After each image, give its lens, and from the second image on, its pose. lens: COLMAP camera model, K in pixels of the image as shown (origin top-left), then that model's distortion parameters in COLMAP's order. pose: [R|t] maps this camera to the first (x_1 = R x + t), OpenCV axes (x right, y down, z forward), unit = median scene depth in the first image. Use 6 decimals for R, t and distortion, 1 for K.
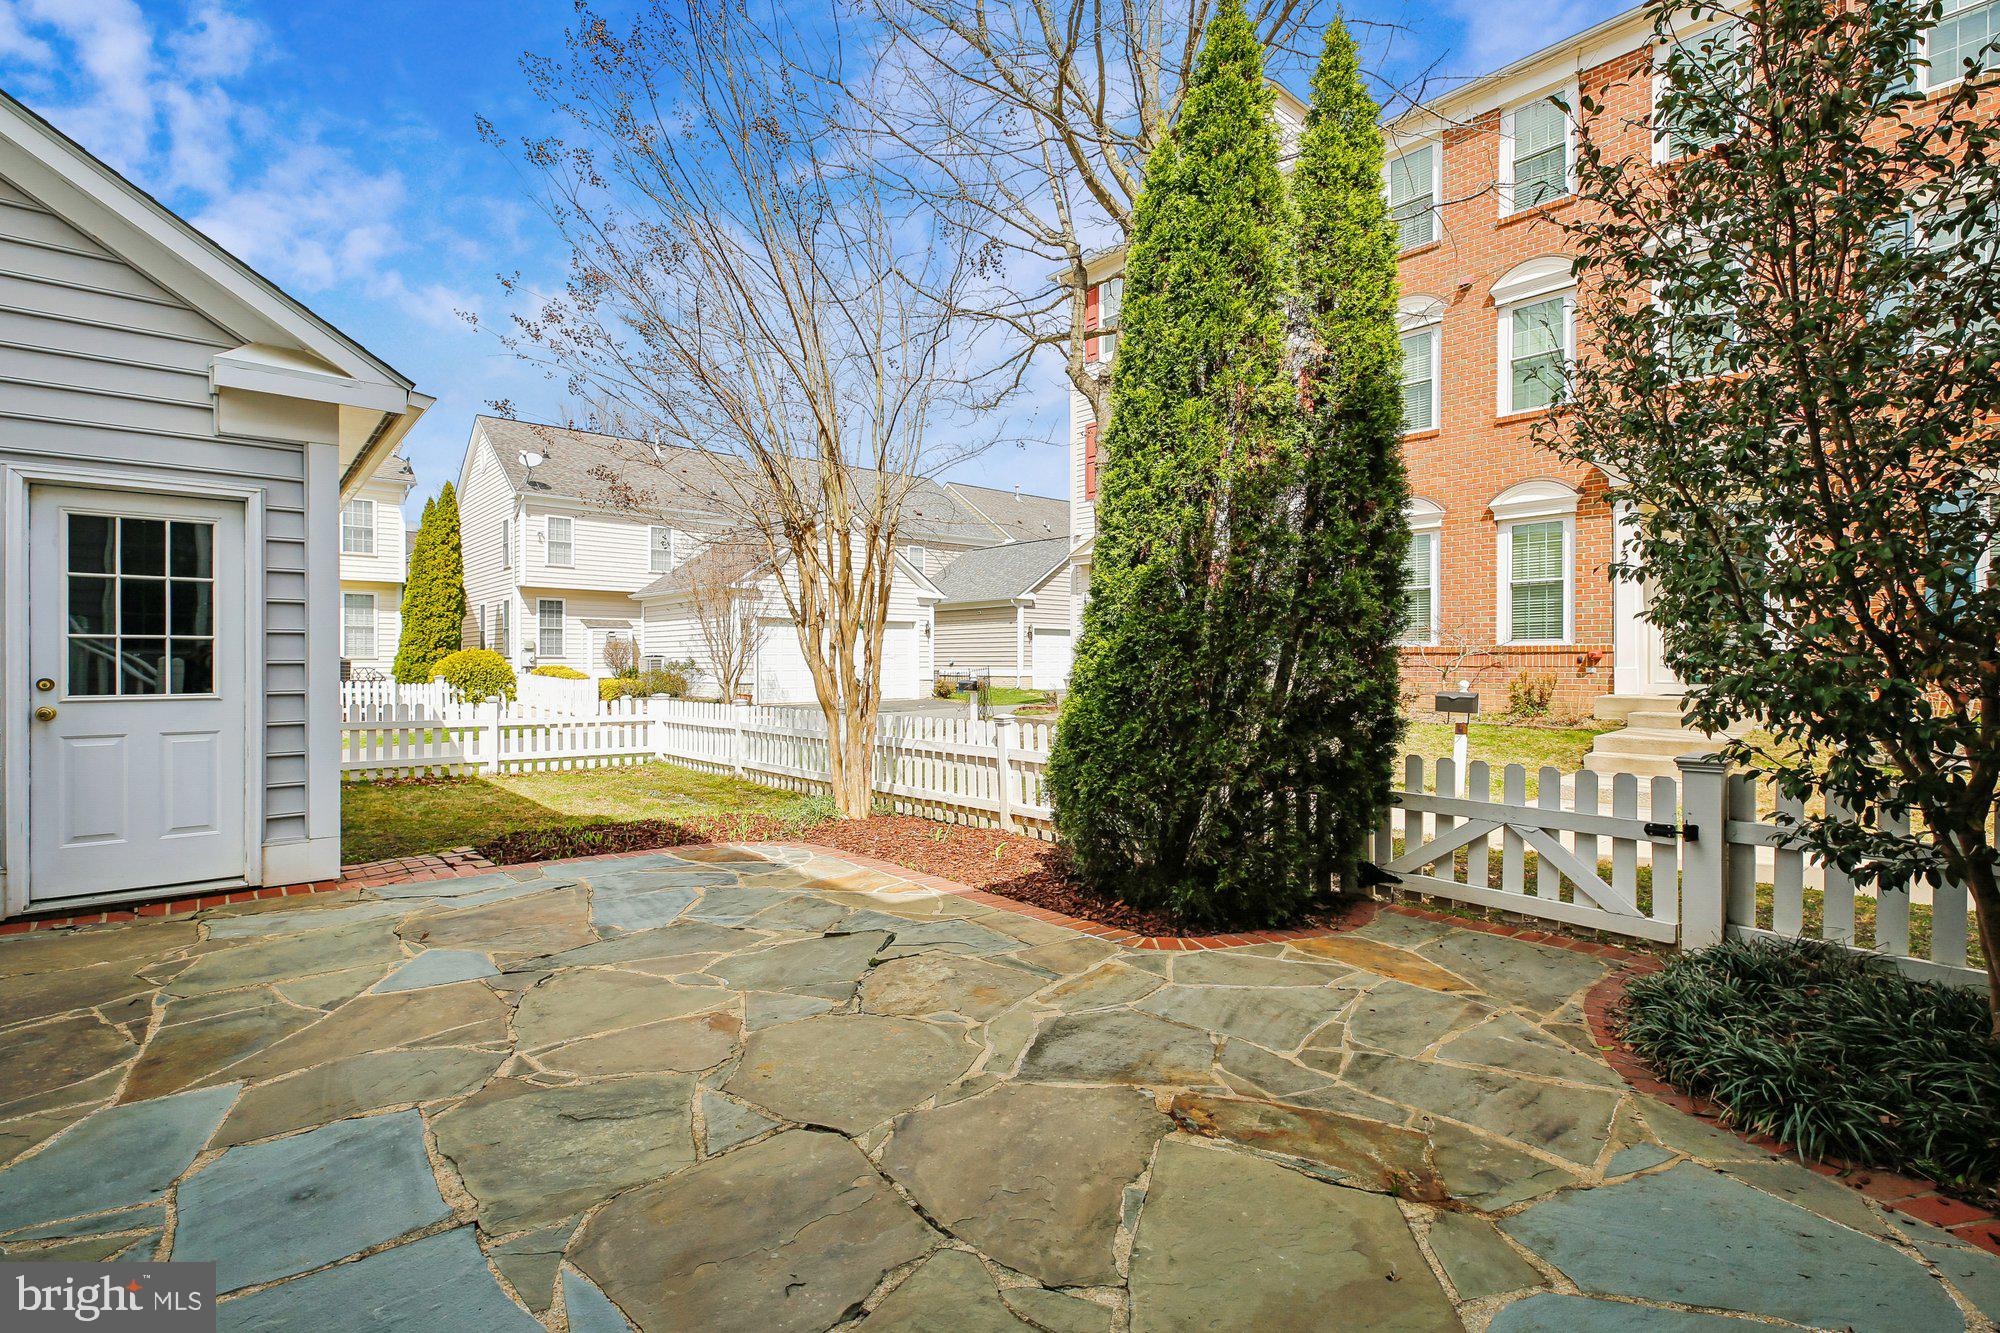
lens RADIAL K [[912.5, 0, 993.5], [0, 912.5, 667.0], [0, 0, 1]] dist [0.016032, -0.000142]
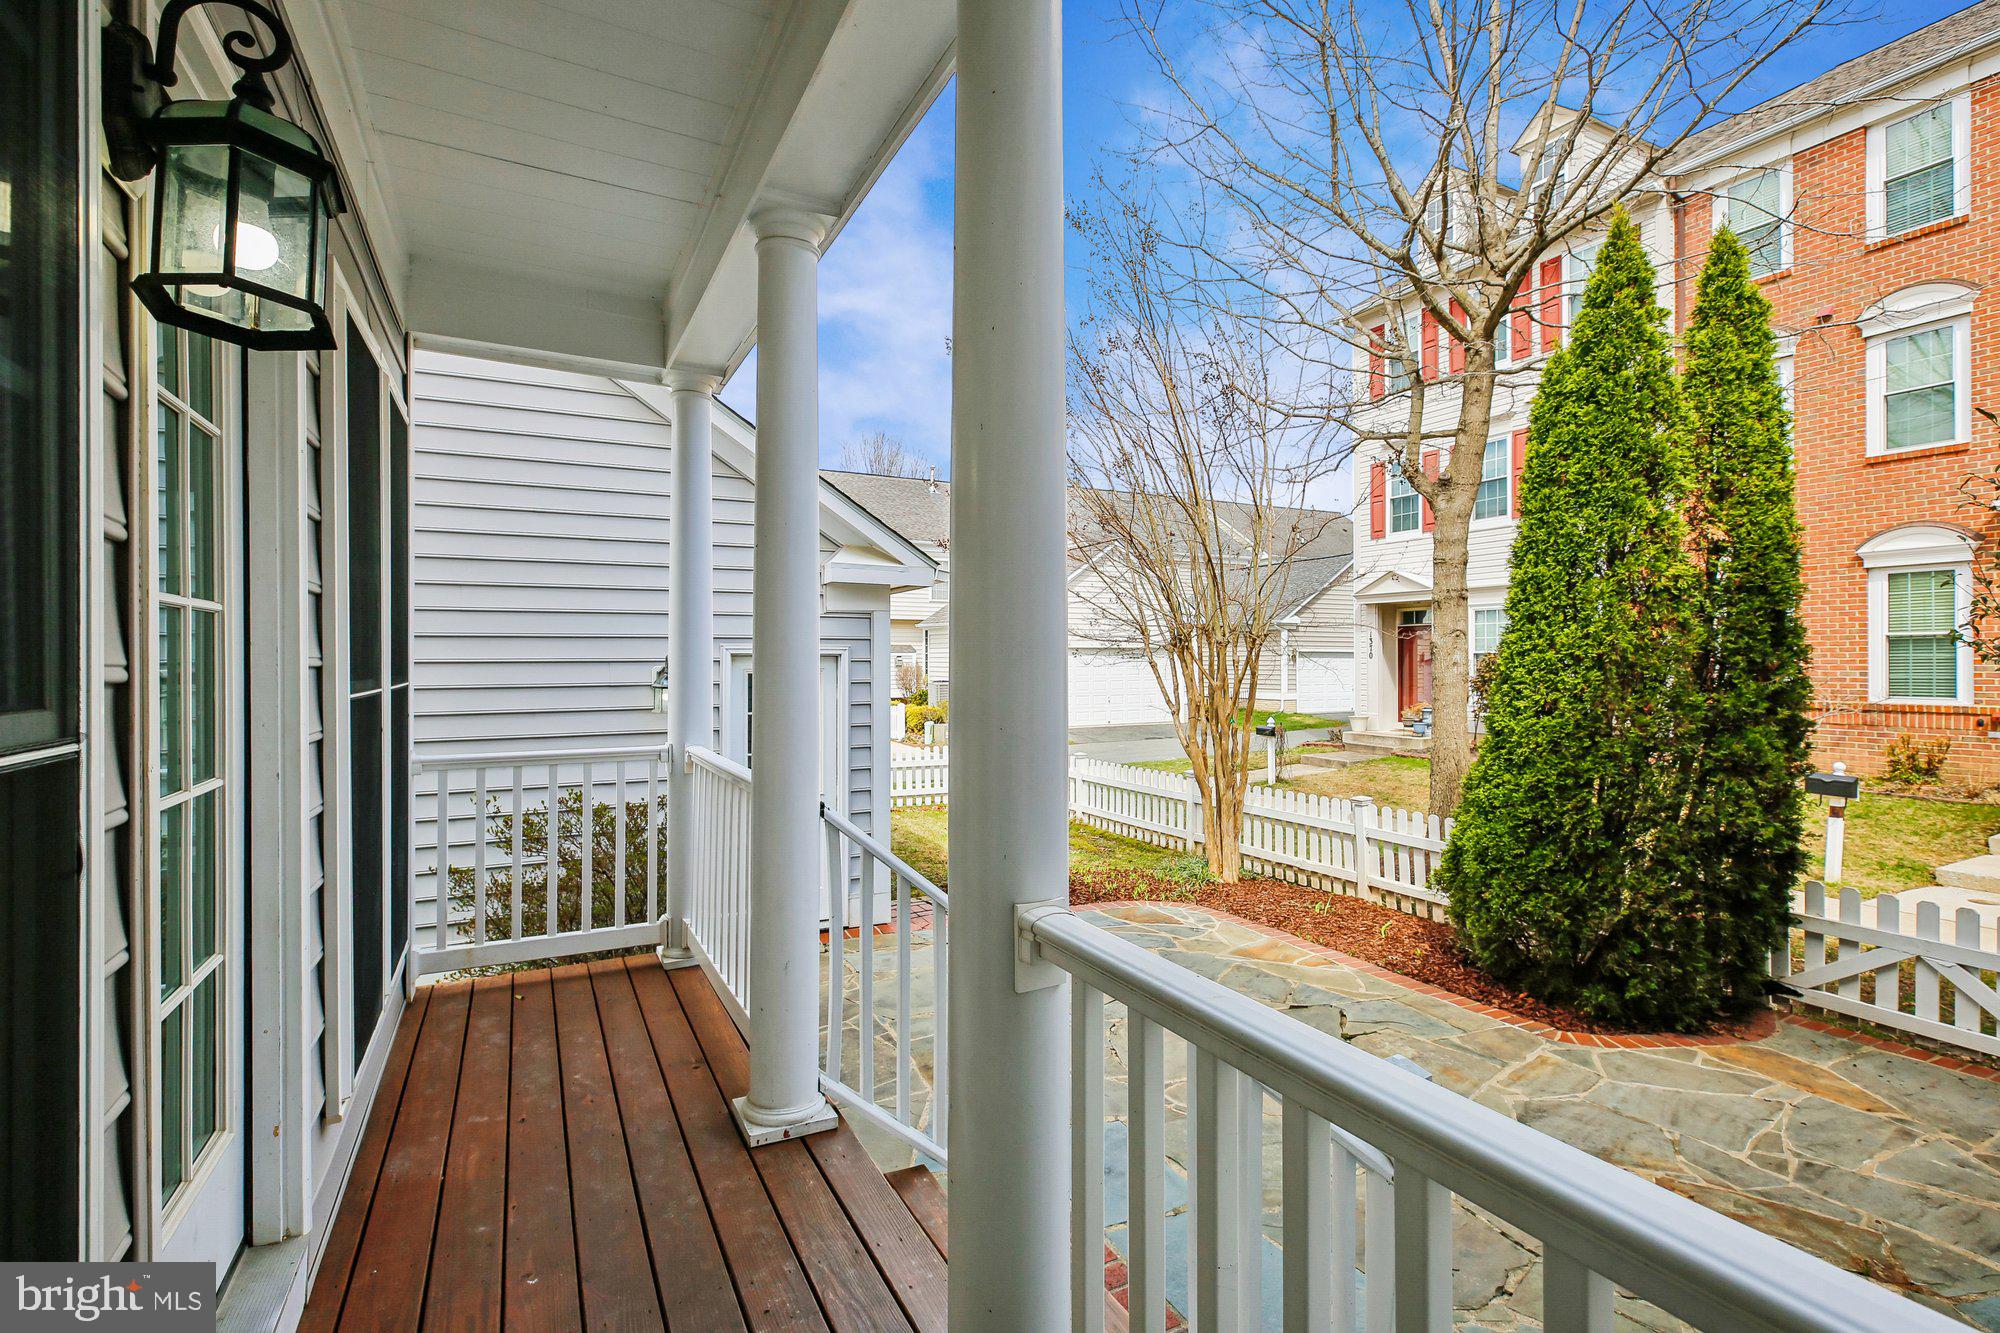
lens RADIAL K [[903.0, 0, 1001.0], [0, 903.0, 662.9], [0, 0, 1]] dist [0.004196, -0.000231]
pose [[0.969234, -0.002398, -0.246131, -0.248083], [-0.000176, 0.999946, -0.010435, -0.173878], [0.246142, 0.010157, 0.969180, -0.340007]]
